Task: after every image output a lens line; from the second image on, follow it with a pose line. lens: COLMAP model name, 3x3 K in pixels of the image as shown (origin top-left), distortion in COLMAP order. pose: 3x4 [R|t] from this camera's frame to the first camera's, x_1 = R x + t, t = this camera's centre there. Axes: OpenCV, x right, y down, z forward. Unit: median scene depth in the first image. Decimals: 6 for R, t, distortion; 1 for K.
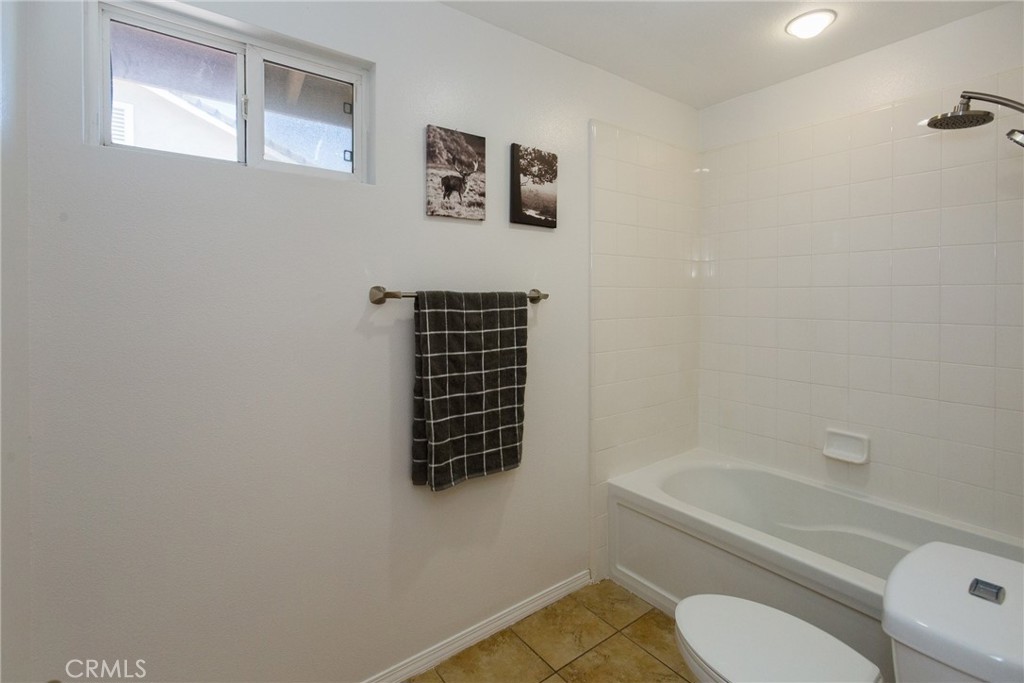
lens RADIAL K [[478.5, 0, 534.3], [0, 478.5, 295.0], [0, 0, 1]] dist [0.002074, 0.002290]
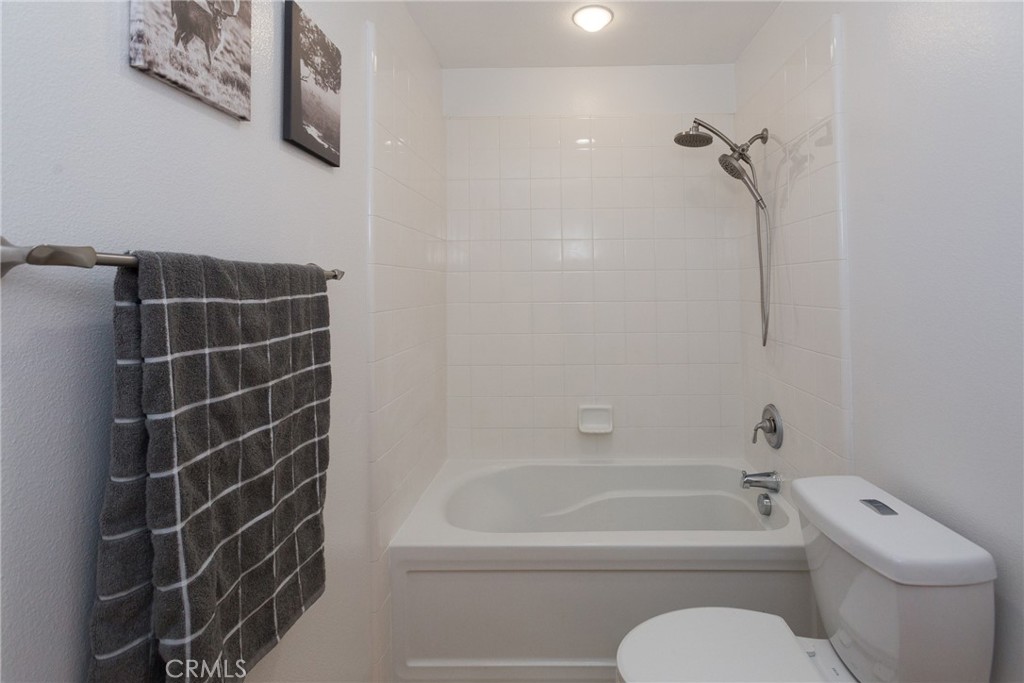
lens RADIAL K [[478.5, 0, 555.8], [0, 478.5, 272.3], [0, 0, 1]] dist [0.002074, 0.002290]
pose [[0.633245, 0.018709, 0.773725, -0.300604], [0.009884, 0.999431, -0.032256, 0.023097], [-0.773888, 0.028074, 0.632700, 0.459524]]
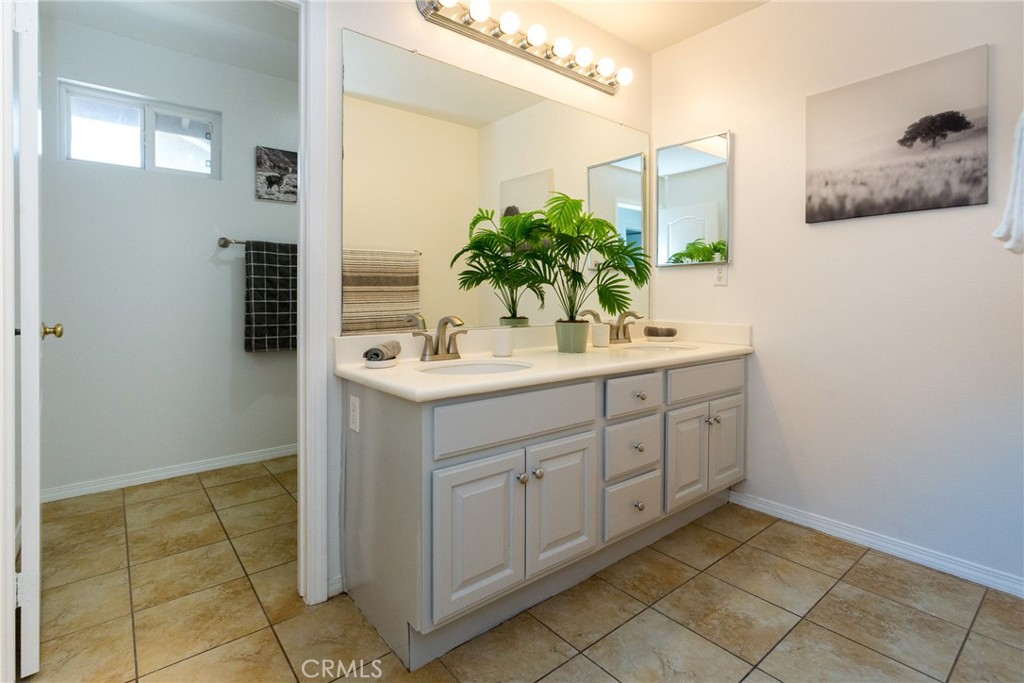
lens RADIAL K [[478.5, 0, 505.4], [0, 478.5, 292.5], [0, 0, 1]] dist [0.002074, 0.002290]
pose [[0.999740, 0.002316, 0.022701, 0.620362], [-0.002275, 0.999996, -0.001857, 0.170798], [-0.022705, 0.001805, 0.999741, -0.730237]]
